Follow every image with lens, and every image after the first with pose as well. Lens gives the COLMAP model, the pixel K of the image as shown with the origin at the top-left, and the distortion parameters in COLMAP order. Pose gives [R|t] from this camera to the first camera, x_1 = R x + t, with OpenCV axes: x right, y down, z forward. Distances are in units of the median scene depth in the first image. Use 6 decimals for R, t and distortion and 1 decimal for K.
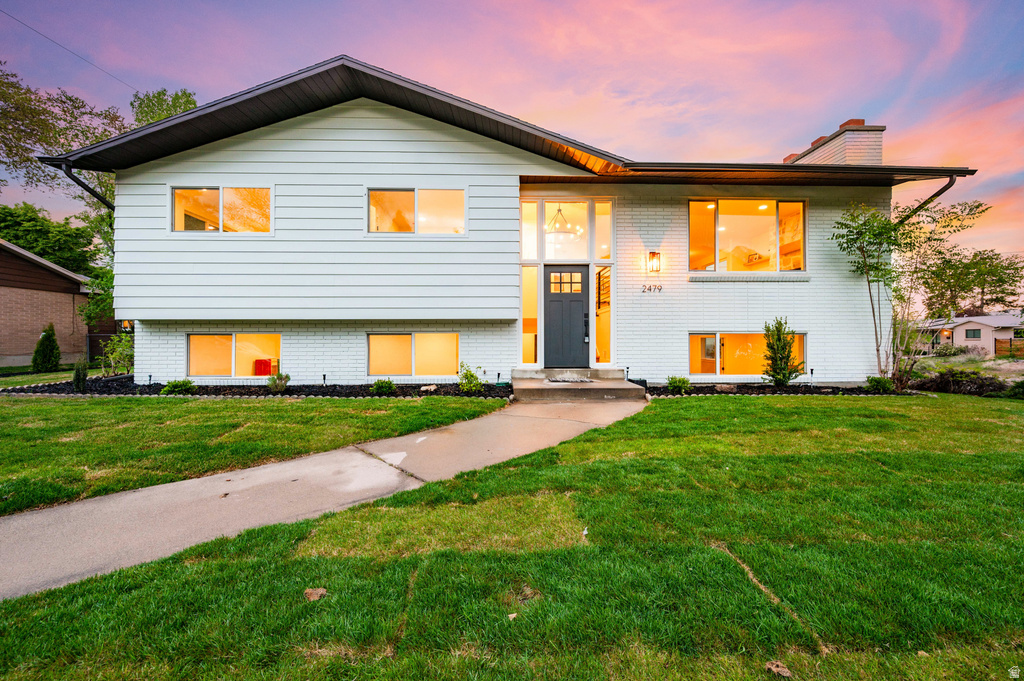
lens RADIAL K [[410.0, 0, 508.9], [0, 410.0, 337.9], [0, 0, 1]] dist [-0.003642, -0.000694]
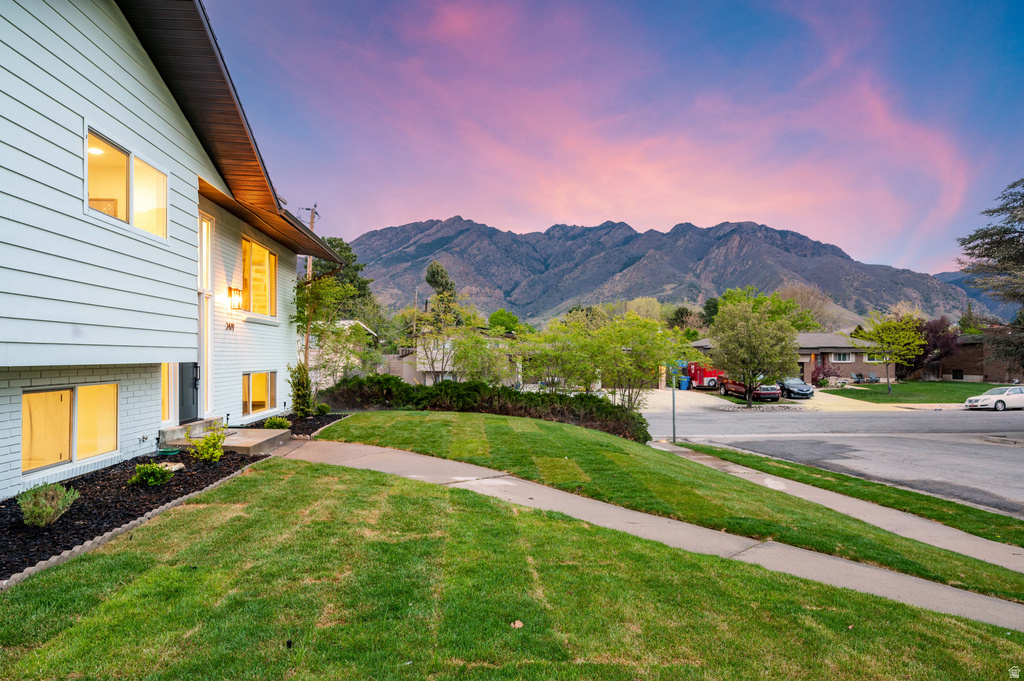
lens RADIAL K [[659.0, 0, 521.1], [0, 659.0, 361.2], [0, 0, 1]] dist [0.017670, 0.000997]
pose [[-0.065617, -0.005341, 0.997831, -1.196143], [-0.012143, 0.999916, 0.004554, -0.058663], [-0.997771, -0.011818, -0.065676, 0.447911]]
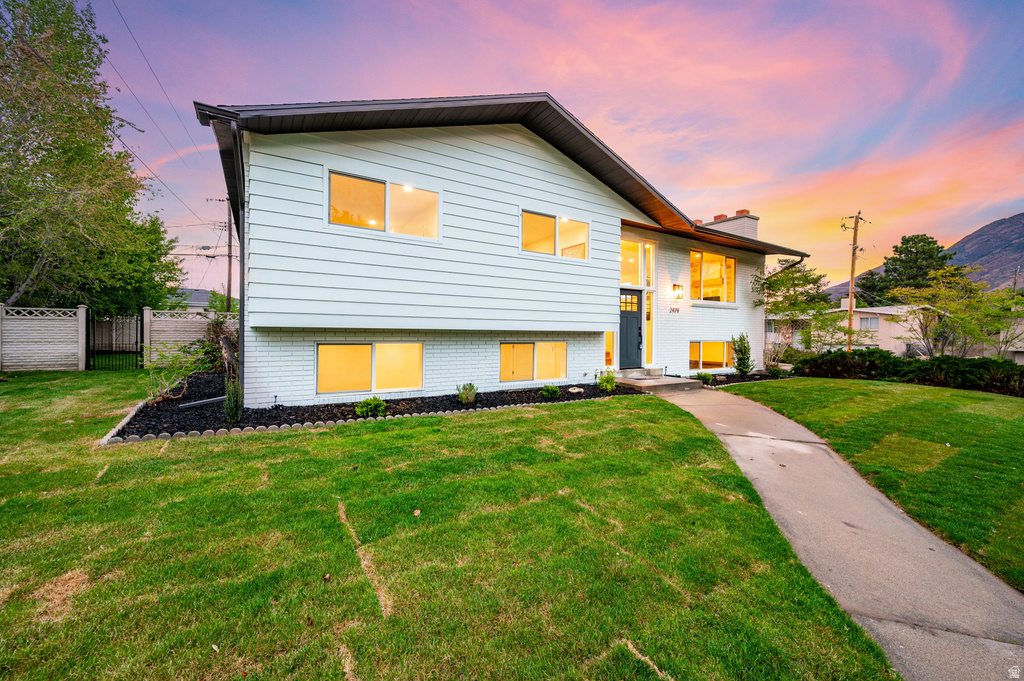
lens RADIAL K [[410.0, 0, 507.8], [0, 410.0, 336.7], [0, 0, 1]] dist [-0.003642, -0.000694]
pose [[0.860742, 0.005372, 0.509013, -0.871449], [-0.012535, 0.999865, 0.010645, -0.037569], [-0.508887, -0.015543, 0.860693, 0.077587]]
